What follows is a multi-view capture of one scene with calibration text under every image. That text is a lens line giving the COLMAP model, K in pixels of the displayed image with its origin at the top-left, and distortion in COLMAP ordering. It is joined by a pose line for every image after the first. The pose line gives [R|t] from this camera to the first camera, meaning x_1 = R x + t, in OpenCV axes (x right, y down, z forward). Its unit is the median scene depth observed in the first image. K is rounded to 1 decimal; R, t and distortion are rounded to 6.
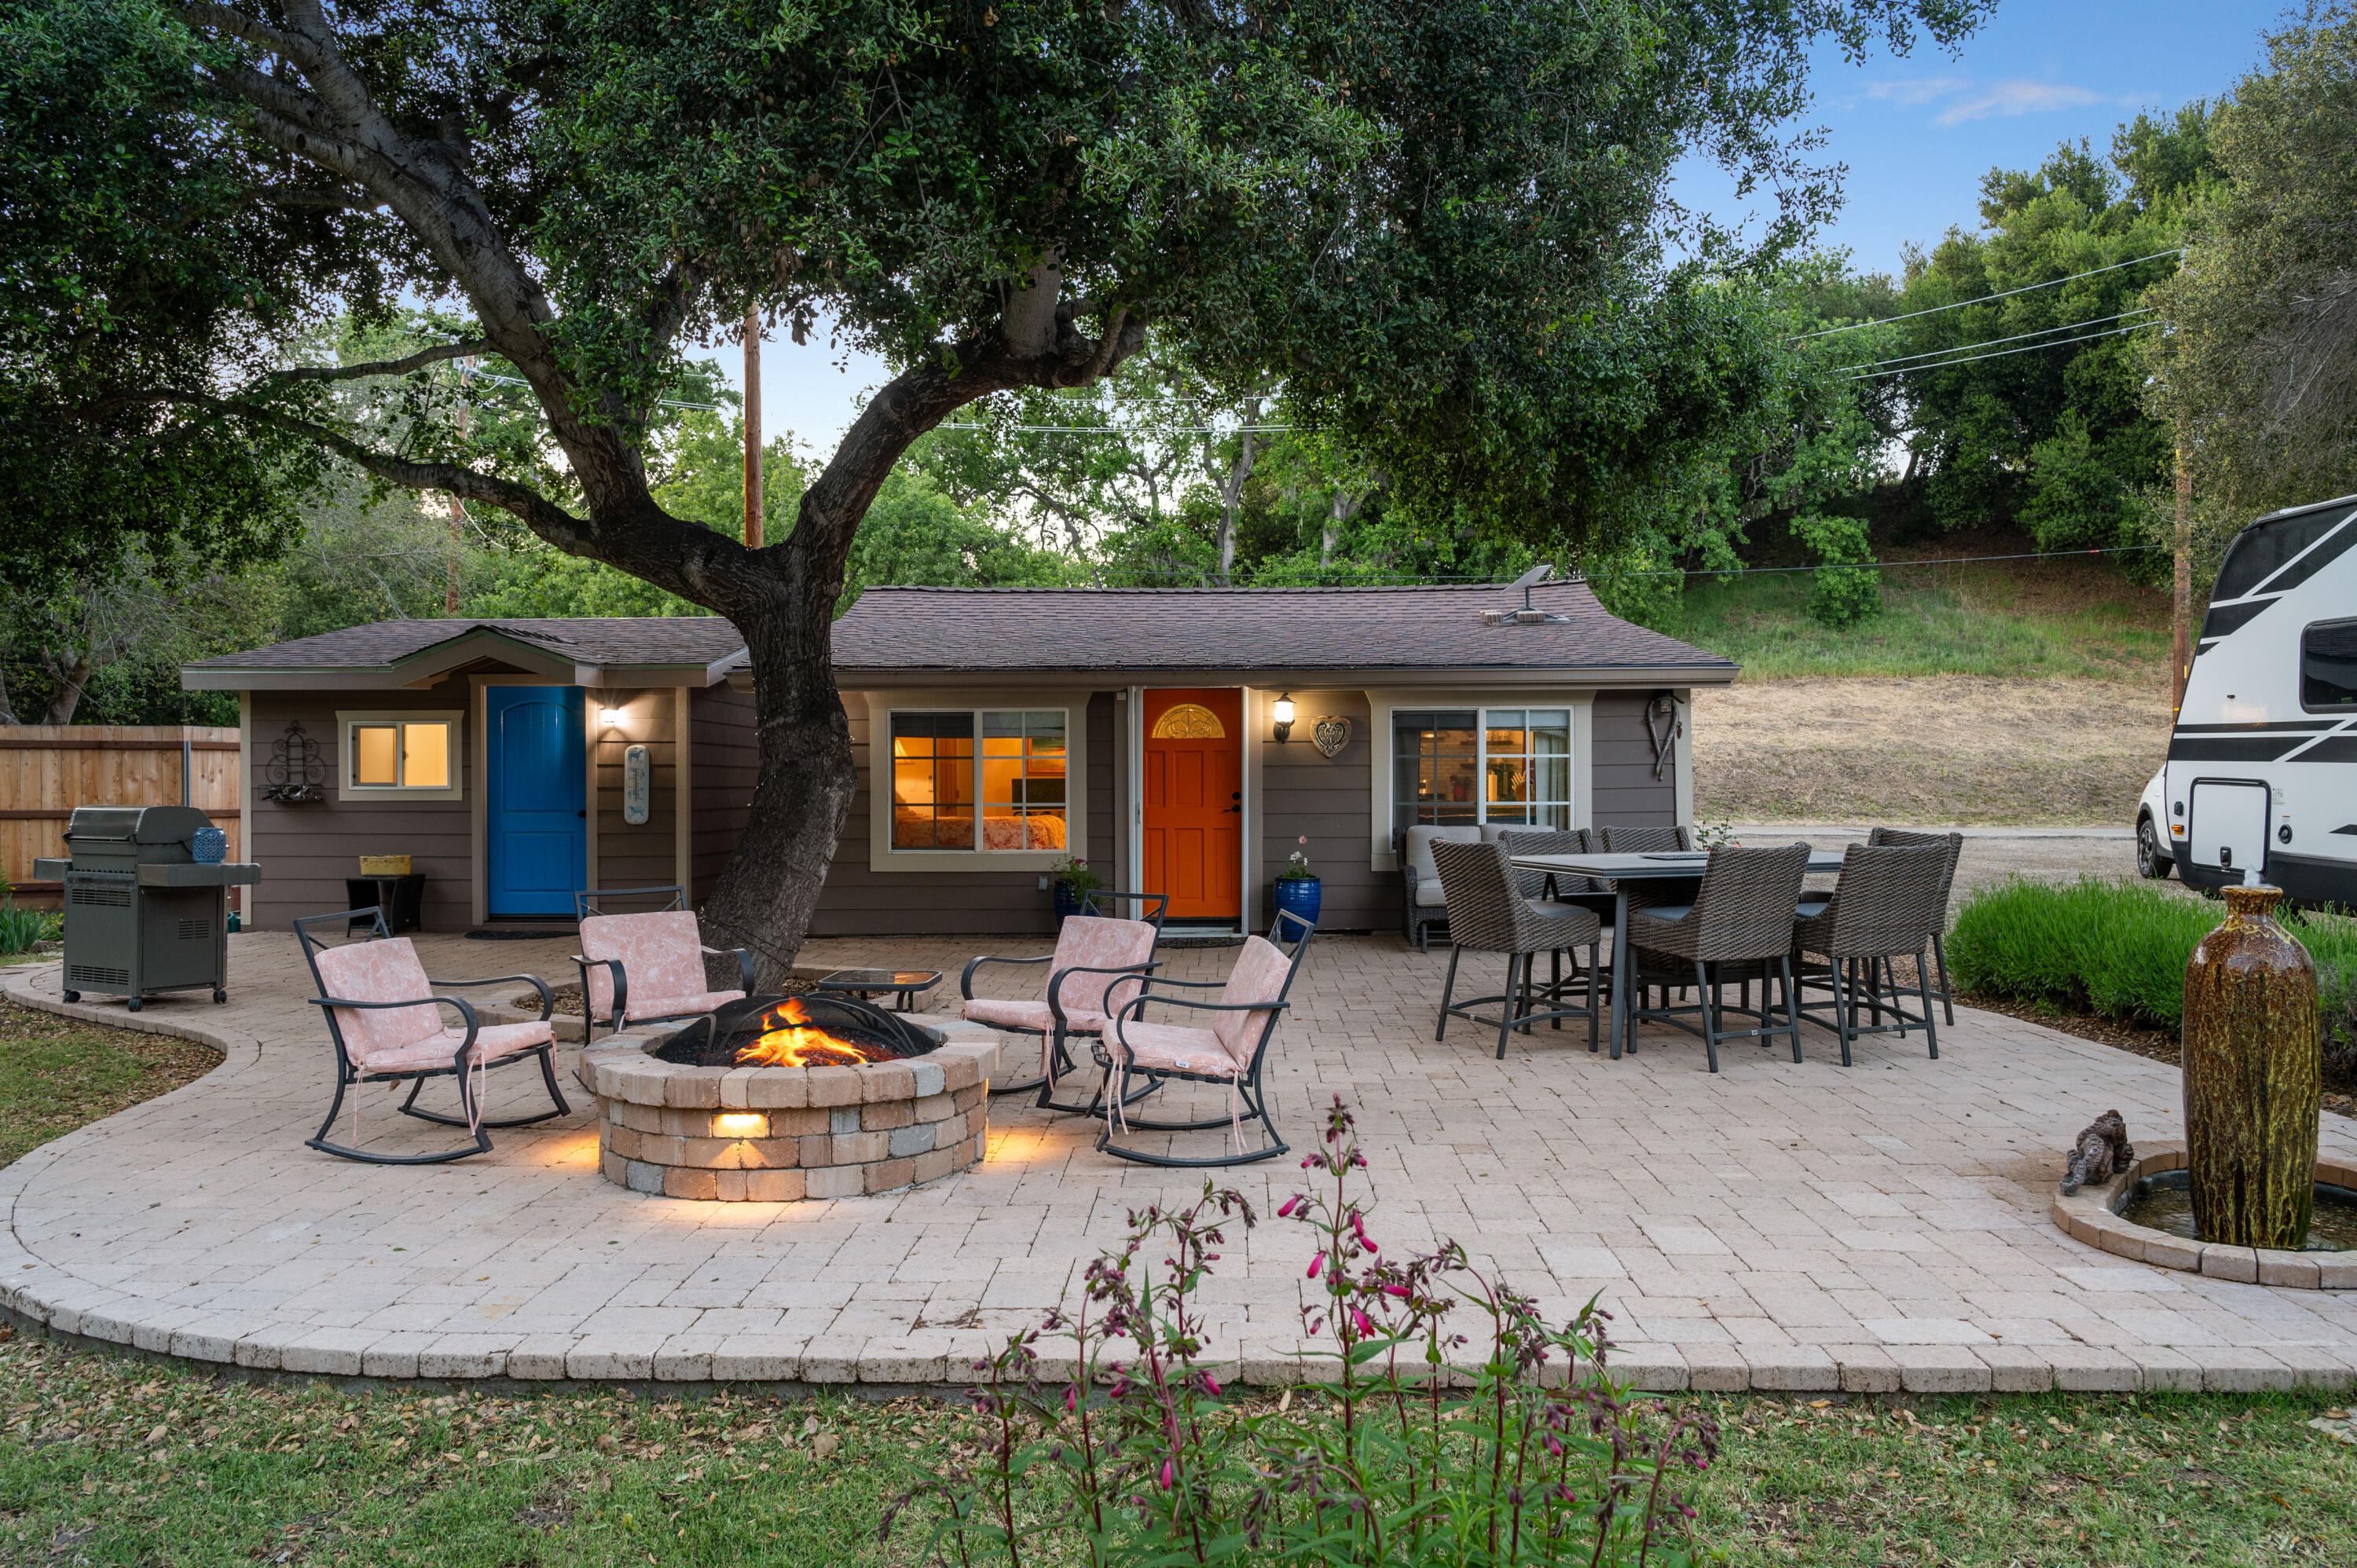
lens RADIAL K [[1567.2, 0, 1189.7], [0, 1567.2, 794.5], [0, 0, 1]] dist [-0.004027, -0.000891]
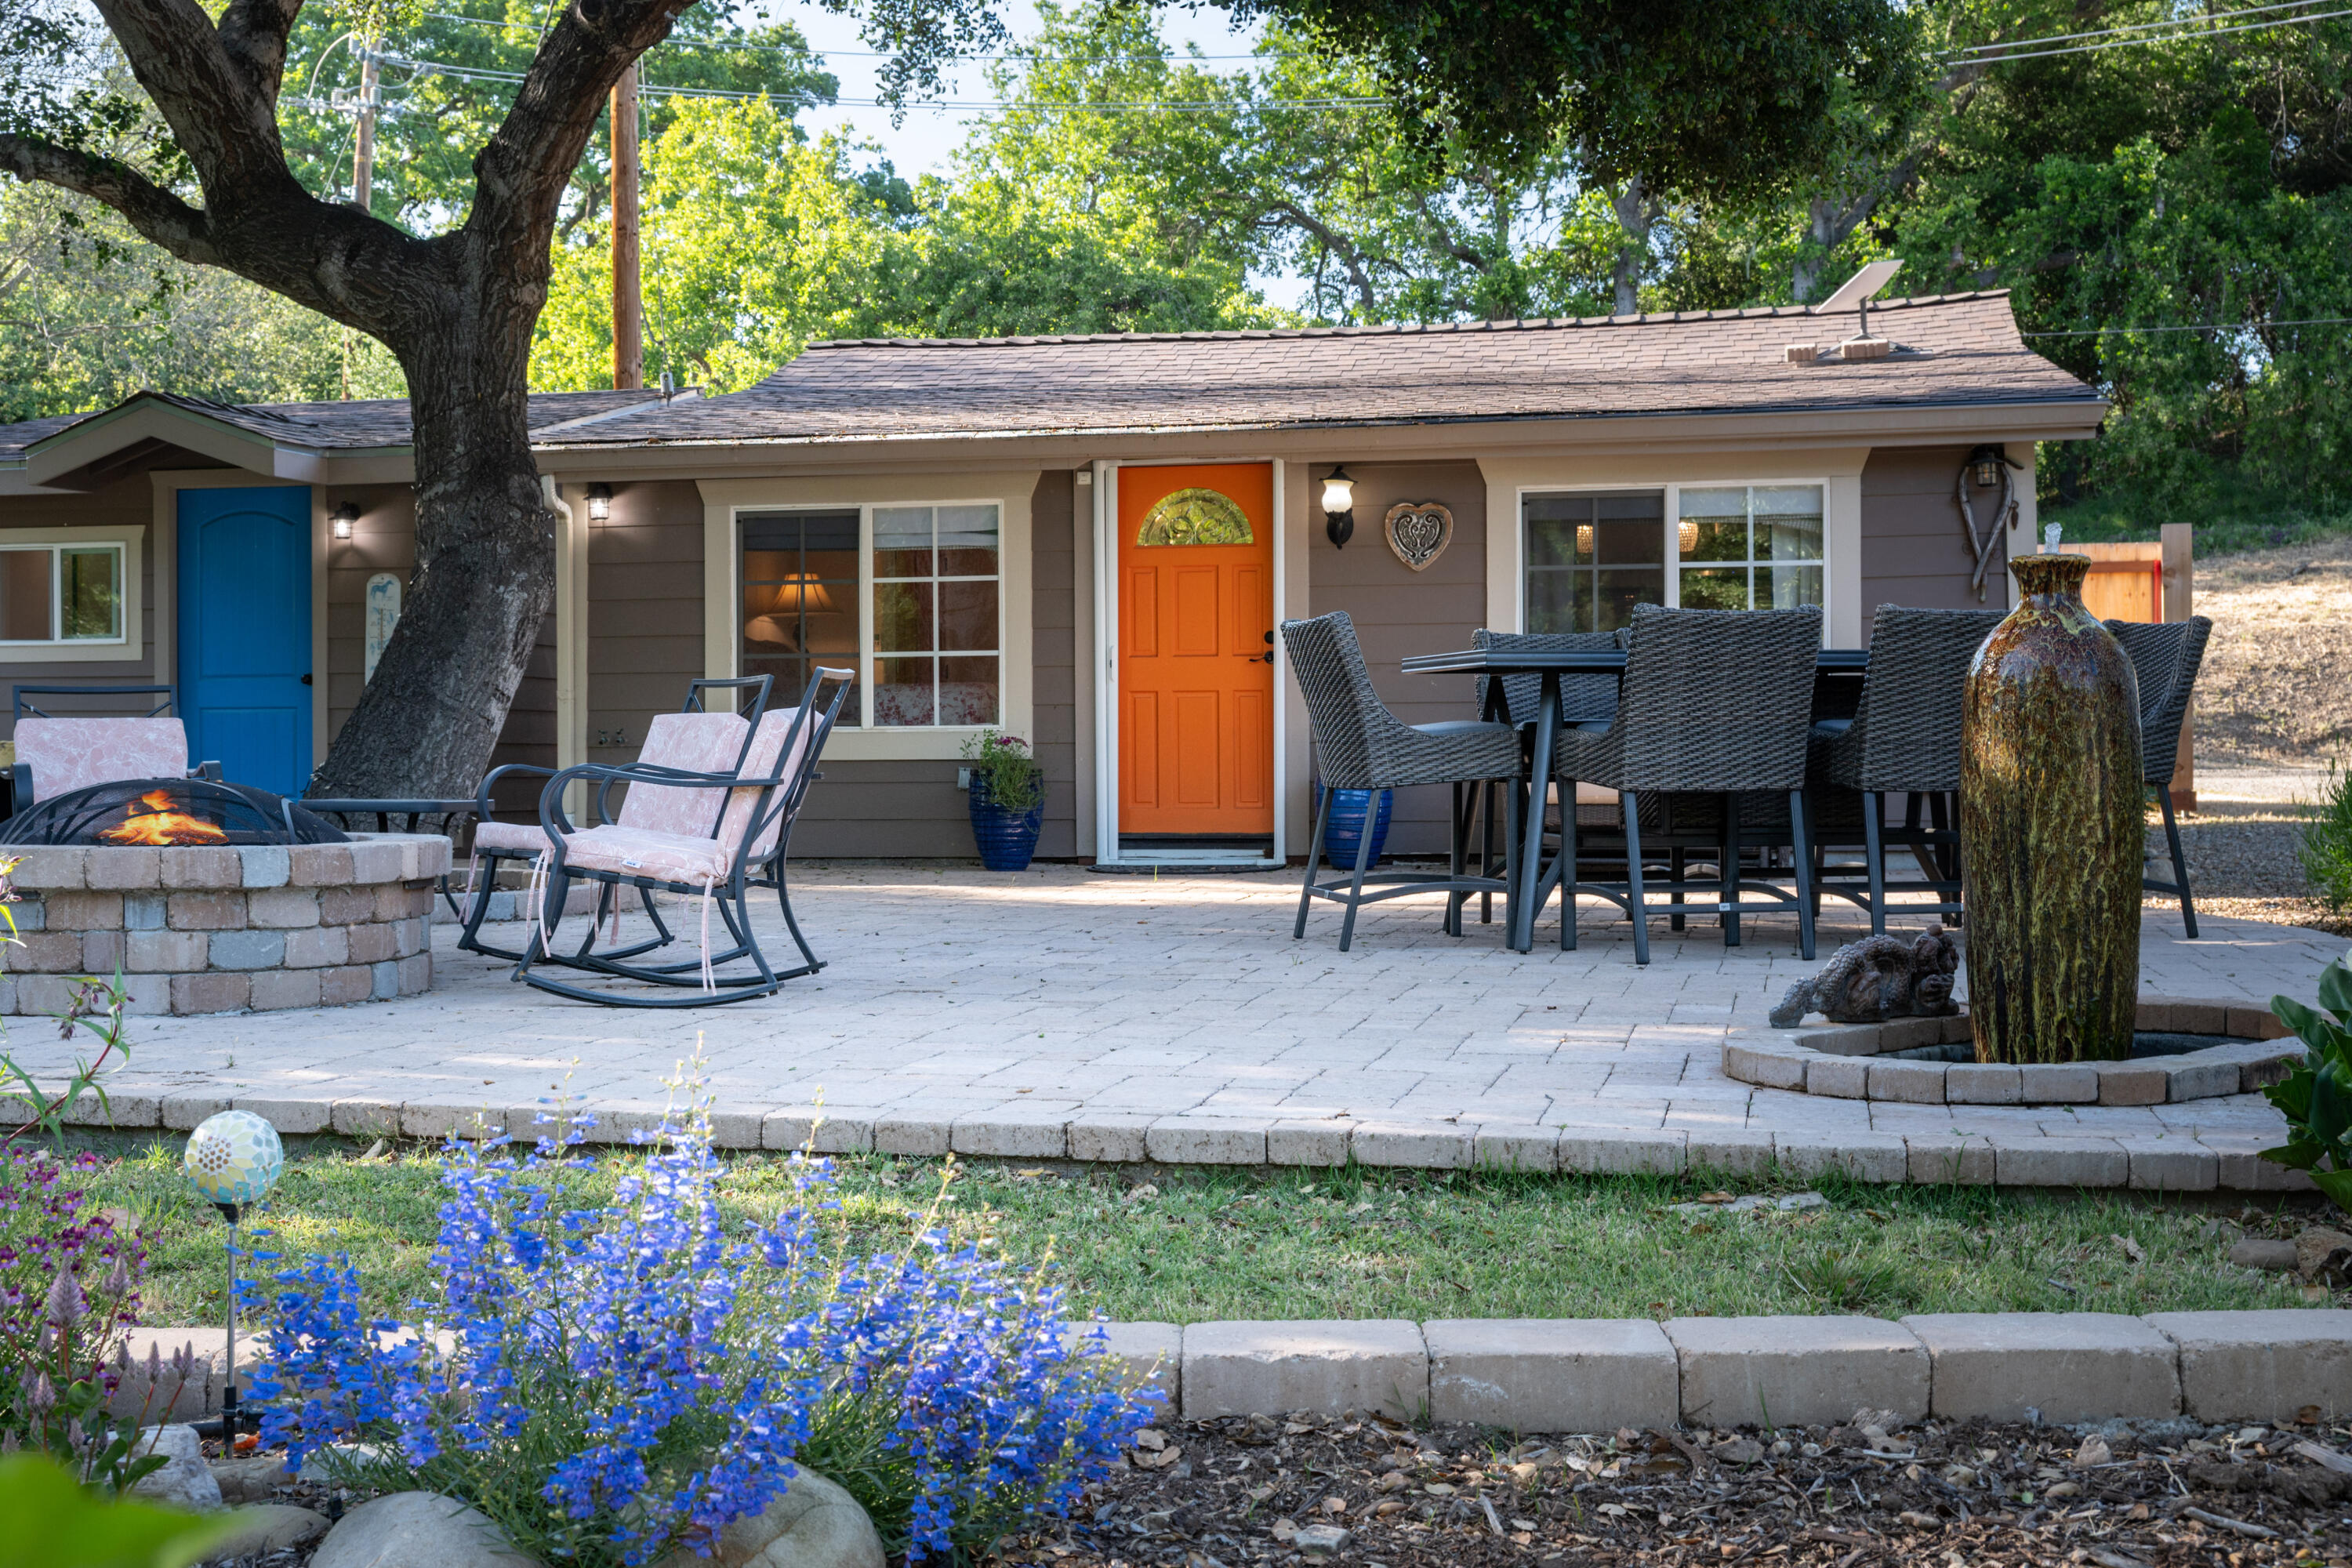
lens RADIAL K [[2787.3, 0, 1152.5], [0, 2787.3, 758.4], [0, 0, 1]] dist [-0.002086, 0.000000]
pose [[0.979675, -0.001413, -0.200585, 0.366837], [-0.000217, 0.999967, -0.008104, 0.103212], [0.200590, 0.007983, 0.979643, -0.144813]]
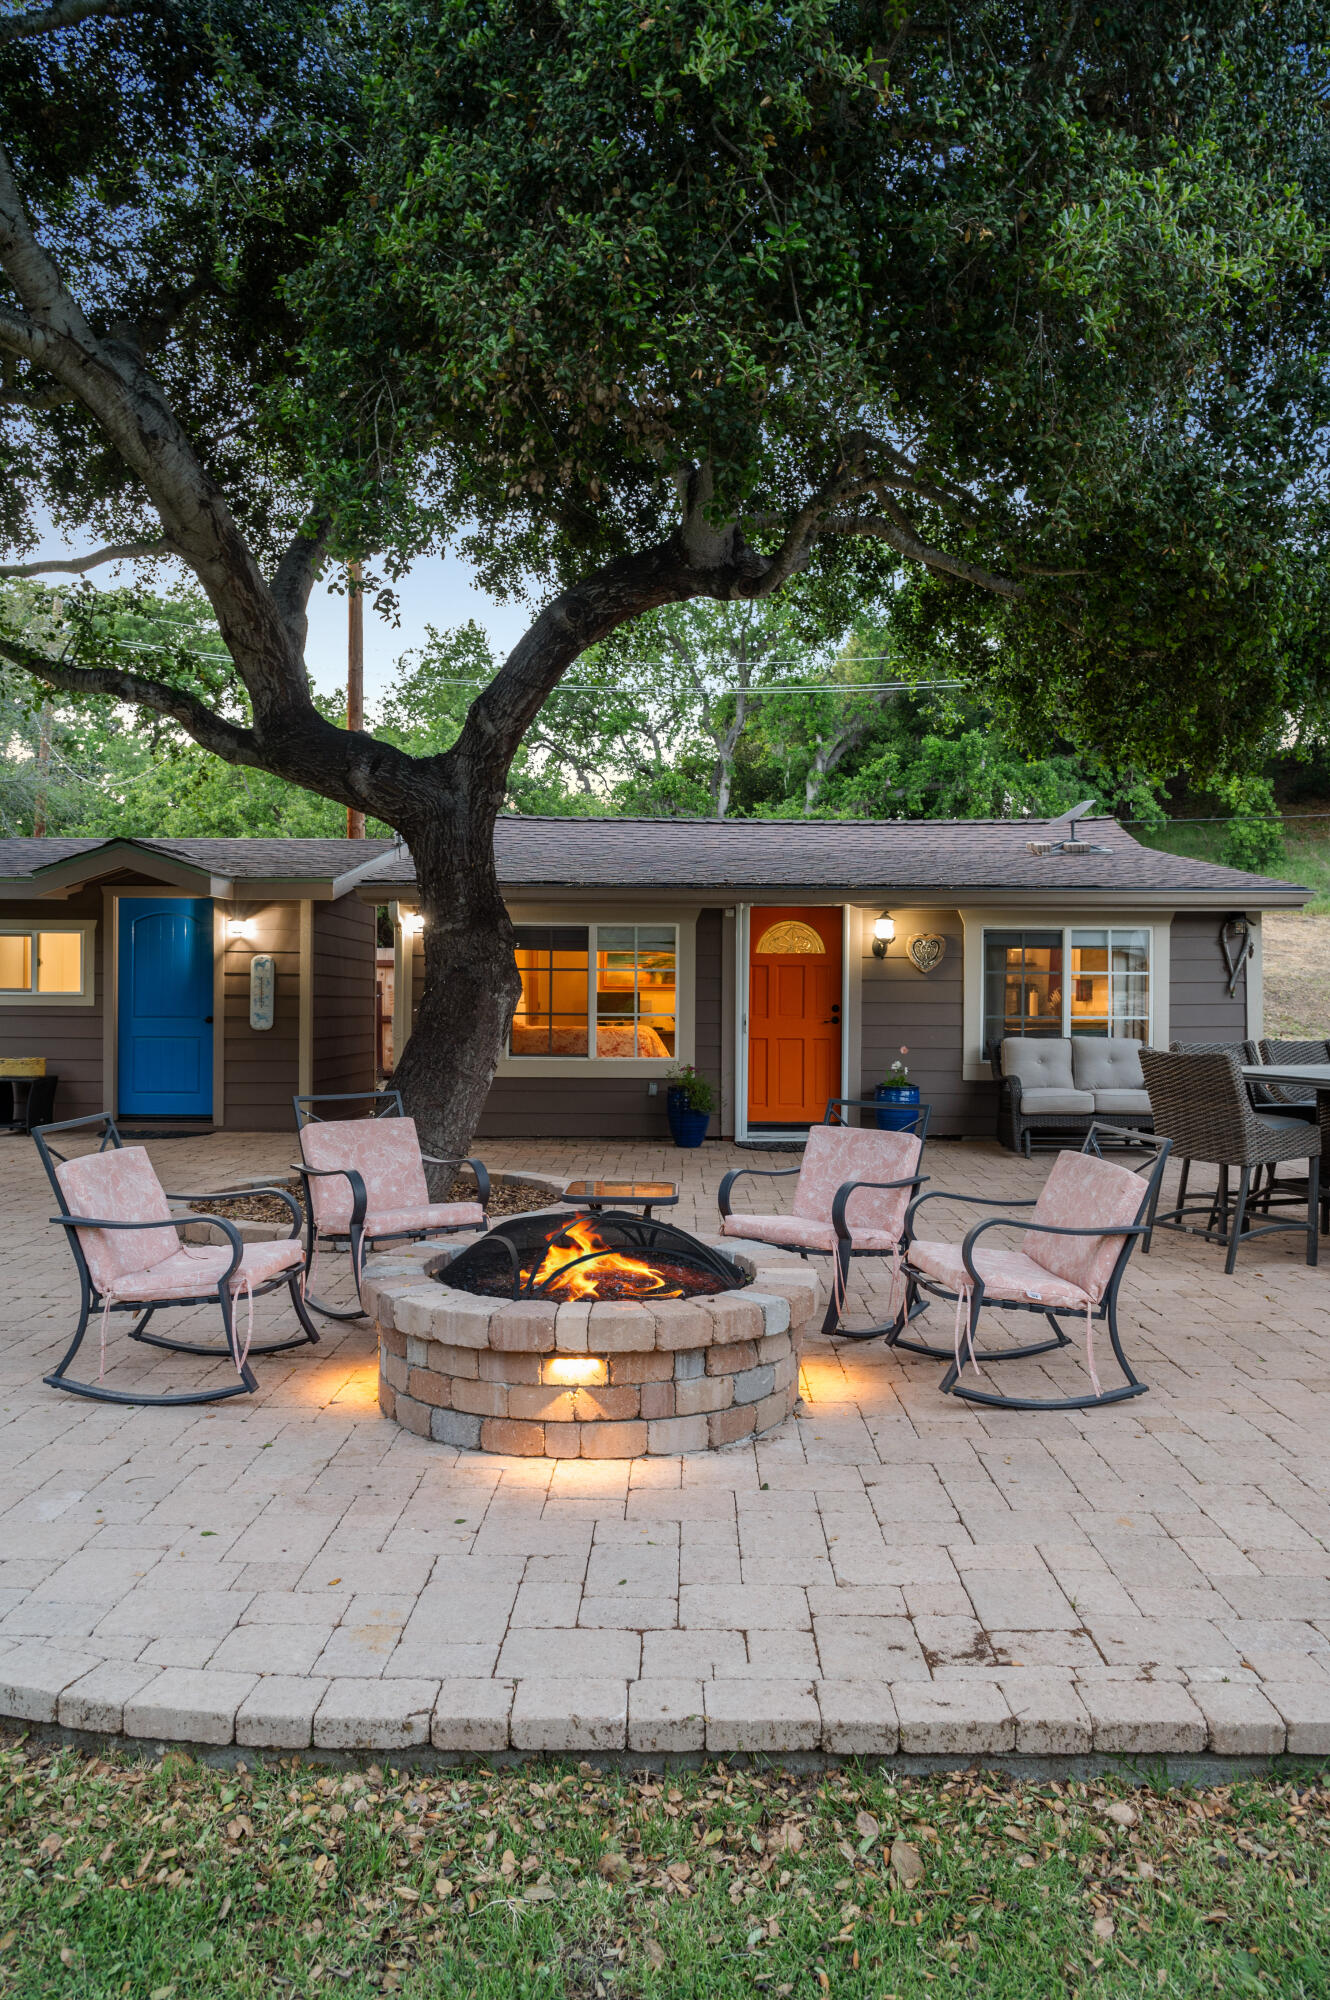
lens RADIAL K [[1329.9, 0, 684.0], [0, 1329.9, 1006.8], [0, 0, 1]] dist [-0.004027, -0.000891]
pose [[0.999605, 0.009425, 0.026471, -0.173805], [-0.009307, 0.999946, -0.004578, 0.009098], [-0.026513, 0.004330, 0.999639, 0.185047]]
